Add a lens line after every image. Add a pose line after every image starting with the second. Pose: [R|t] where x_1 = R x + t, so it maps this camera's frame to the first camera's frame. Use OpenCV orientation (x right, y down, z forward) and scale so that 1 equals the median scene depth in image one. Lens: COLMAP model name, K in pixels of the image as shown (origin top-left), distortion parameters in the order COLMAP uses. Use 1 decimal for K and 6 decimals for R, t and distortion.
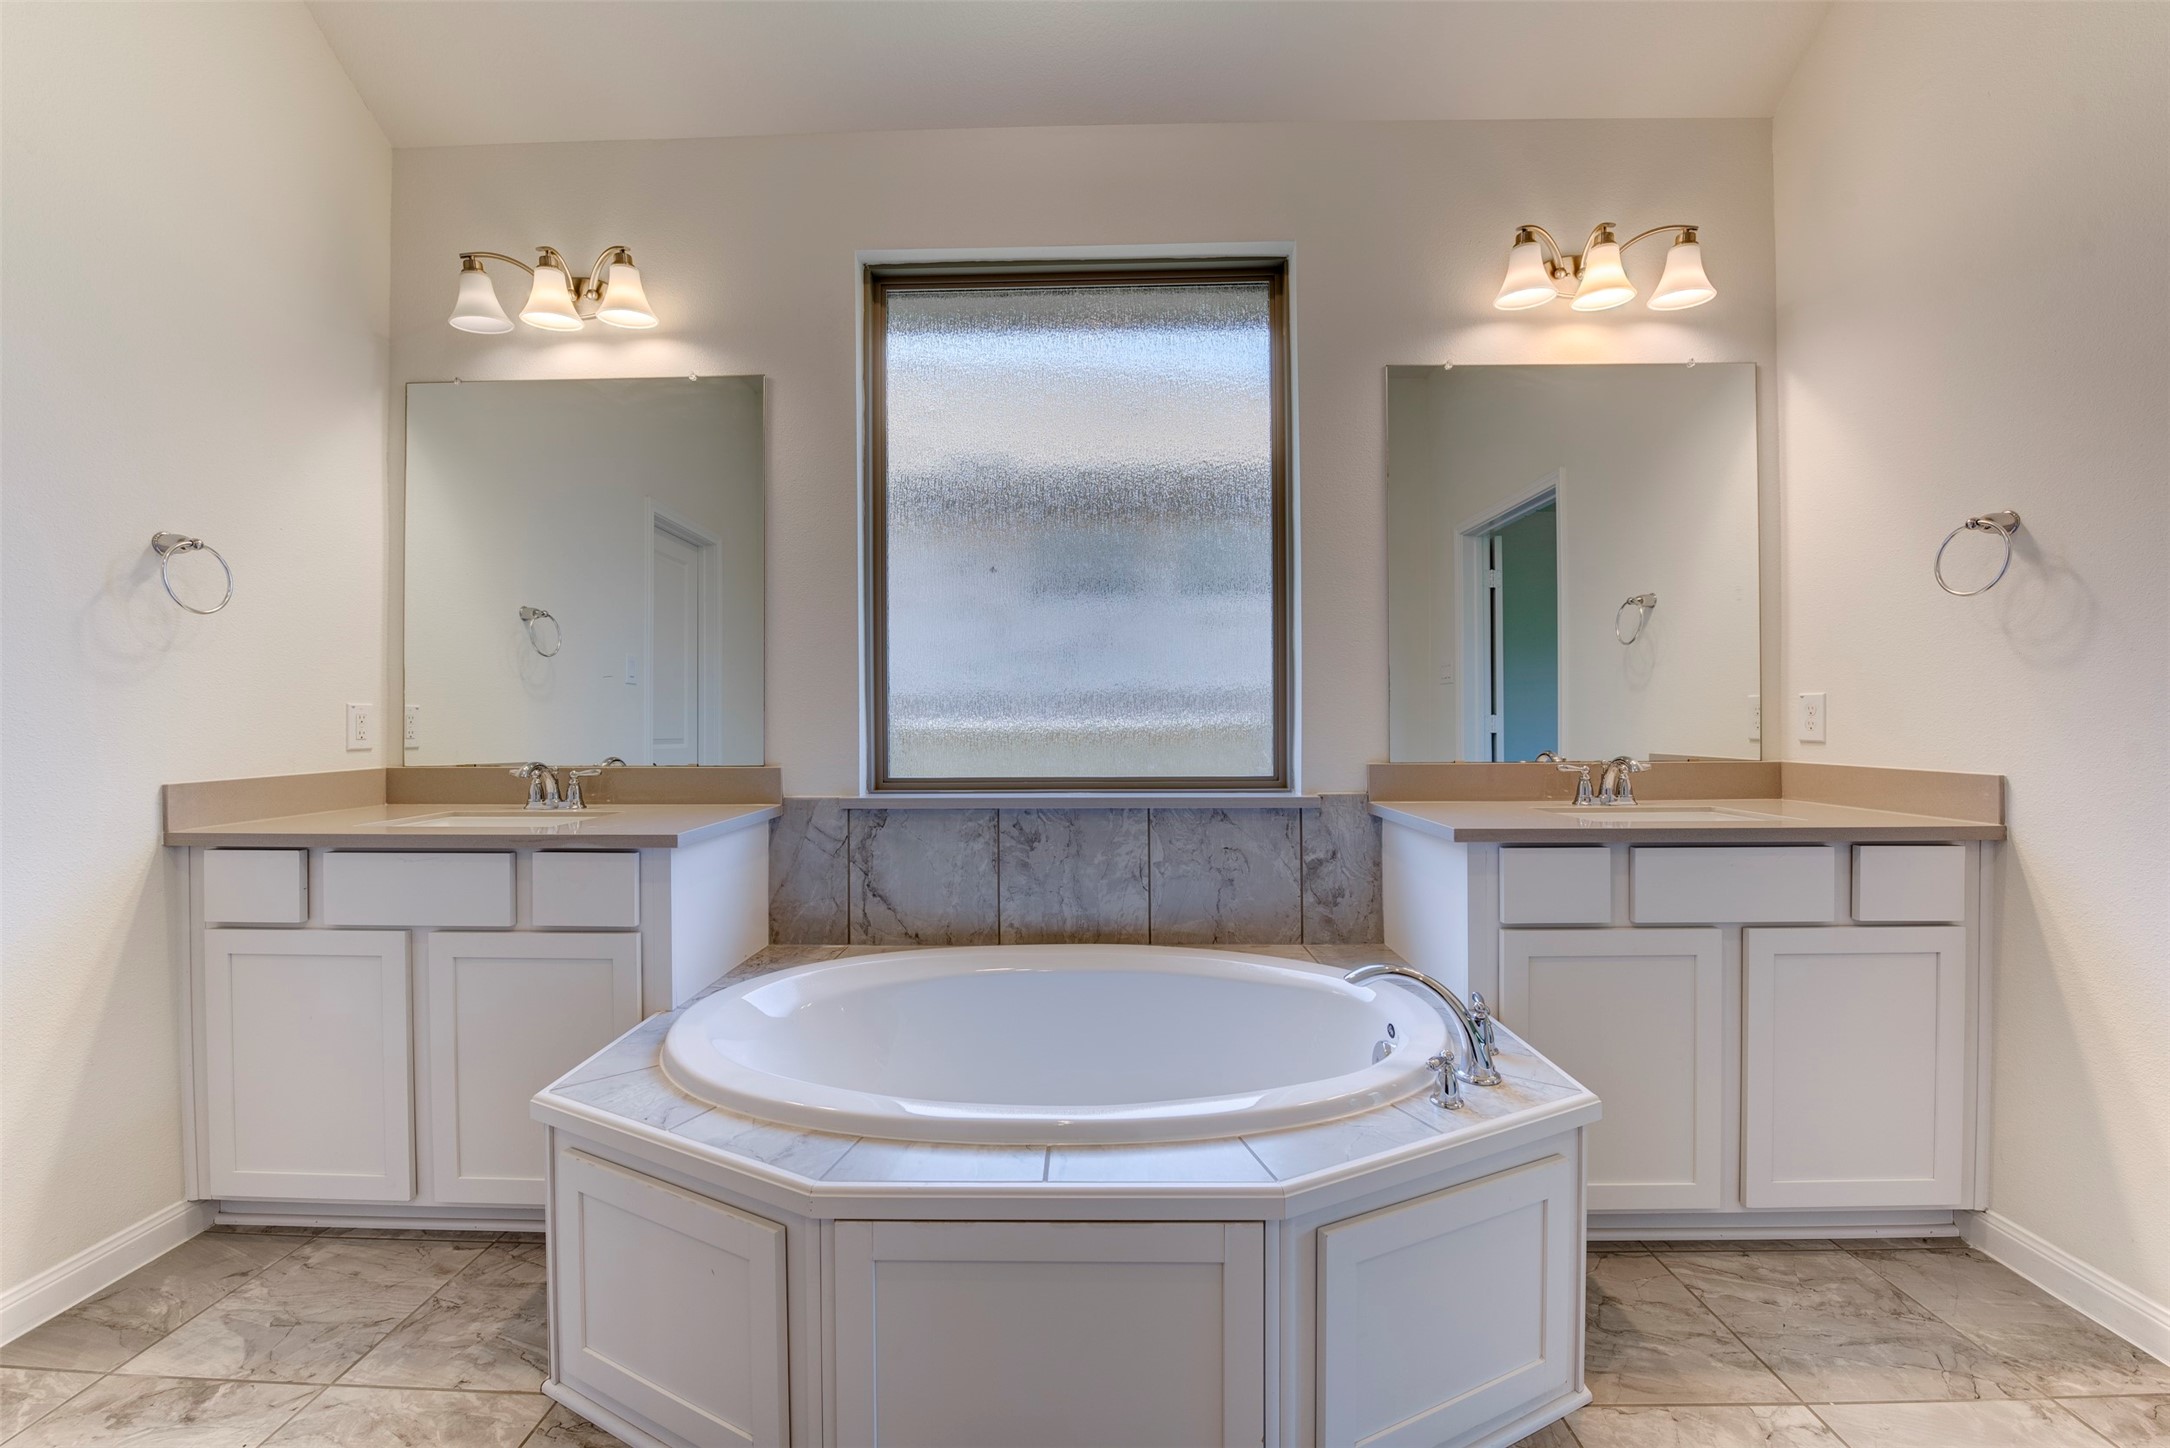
lens RADIAL K [[865.4, 0, 1085.6], [0, 865.4, 721.1], [0, 0, 1]] dist [-0.016576, 0.000176]
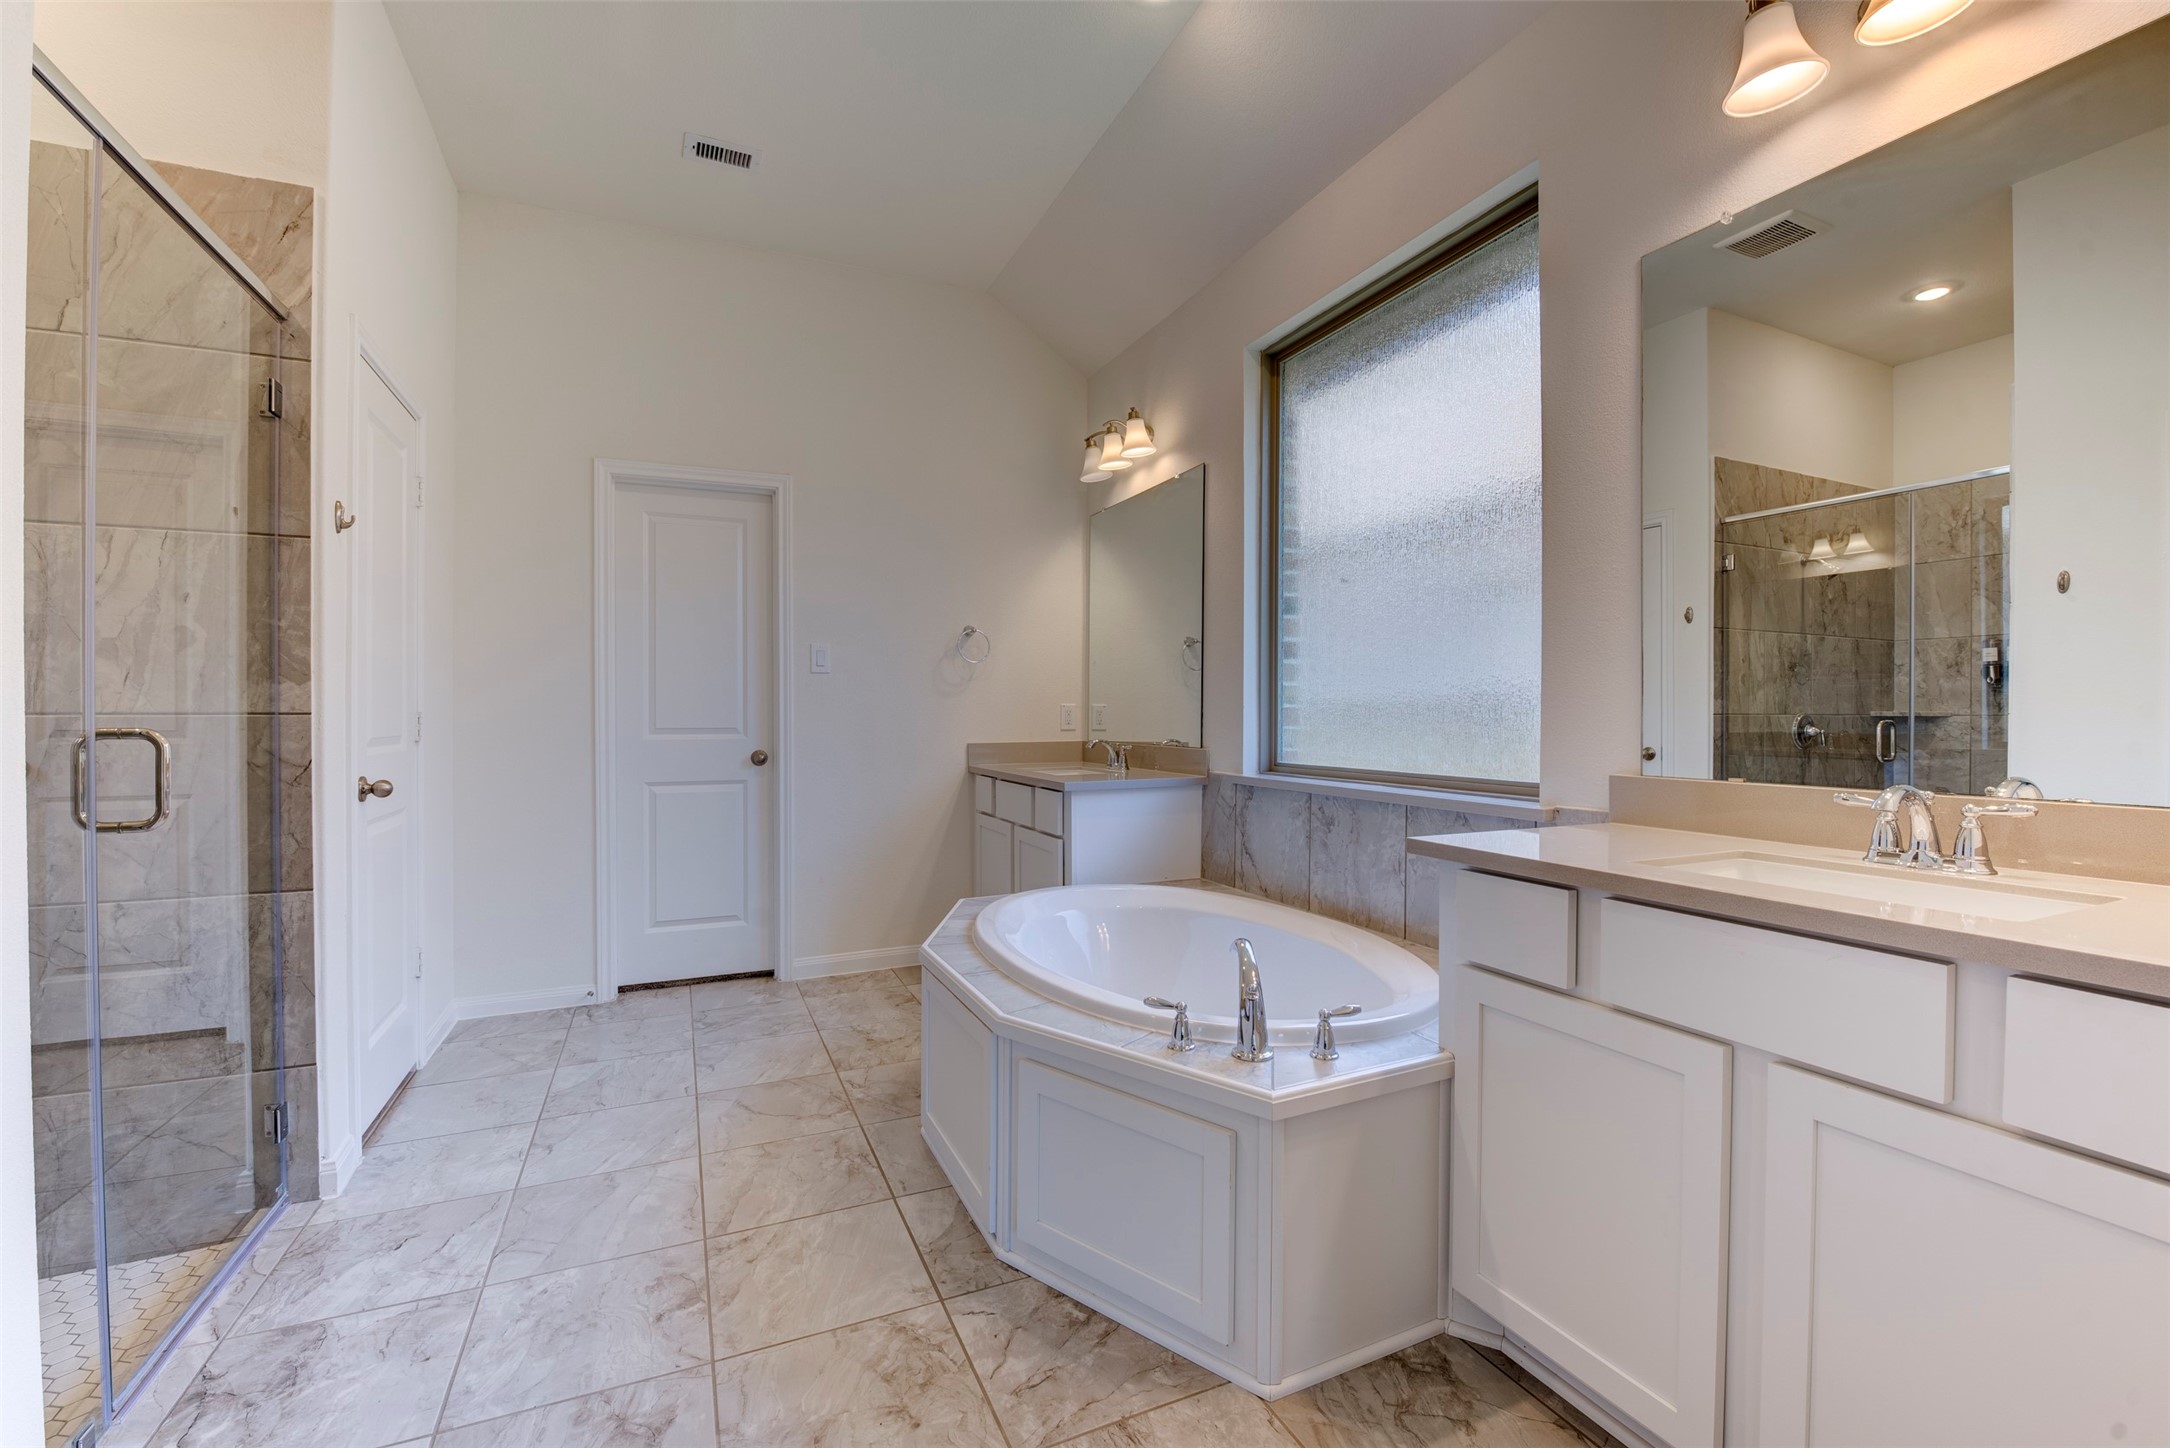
lens RADIAL K [[909.8, 0, 1092.3], [0, 909.8, 723.3], [0, 0, 1]] dist [-0.009947, -0.000275]
pose [[0.440712, 0.014344, -0.897534, 0.857223], [-0.006038, 0.999897, 0.013015, -0.005471], [0.897628, -0.000316, 0.440753, 0.205447]]
